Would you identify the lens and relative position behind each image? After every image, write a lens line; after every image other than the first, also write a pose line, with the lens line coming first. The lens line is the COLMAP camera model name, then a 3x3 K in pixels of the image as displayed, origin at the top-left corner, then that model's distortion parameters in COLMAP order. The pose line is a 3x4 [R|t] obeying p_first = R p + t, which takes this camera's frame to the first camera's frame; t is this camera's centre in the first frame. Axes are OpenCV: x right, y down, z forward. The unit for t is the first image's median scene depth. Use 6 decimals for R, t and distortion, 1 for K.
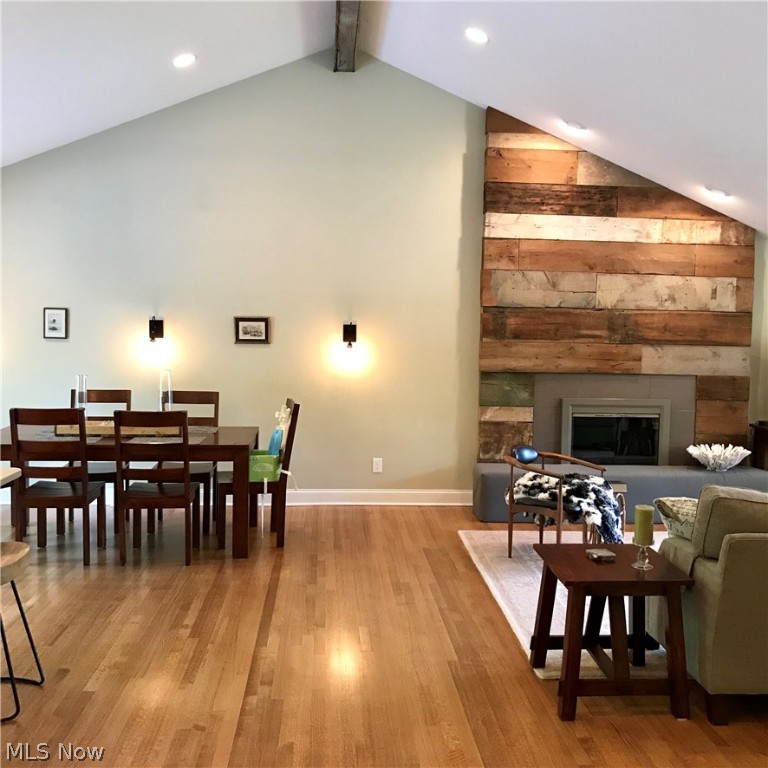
lens RADIAL K [[844.2, 0, 385.0], [0, 844.2, 387.2], [0, 0, 1]] dist [0.065471, 0.000000]
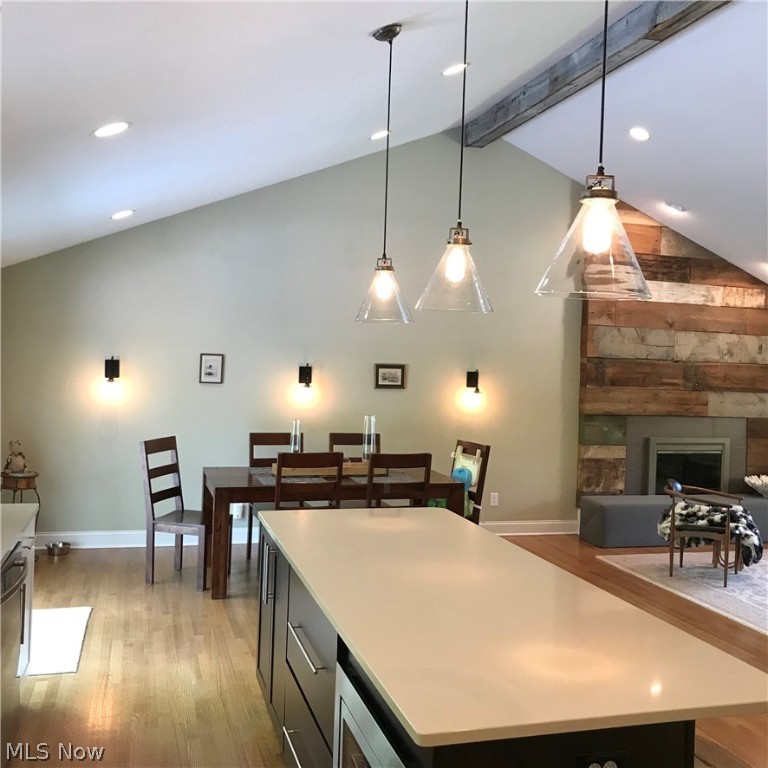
lens RADIAL K [[844.2, 0, 379.6], [0, 844.2, 385.5], [0, 0, 1]] dist [0.065471, 0.000000]
pose [[0.973239, 0.006056, 0.229716, -0.416673], [0.004127, 0.999031, -0.043823, -0.008495], [-0.229758, 0.043598, 0.972271, -0.043793]]
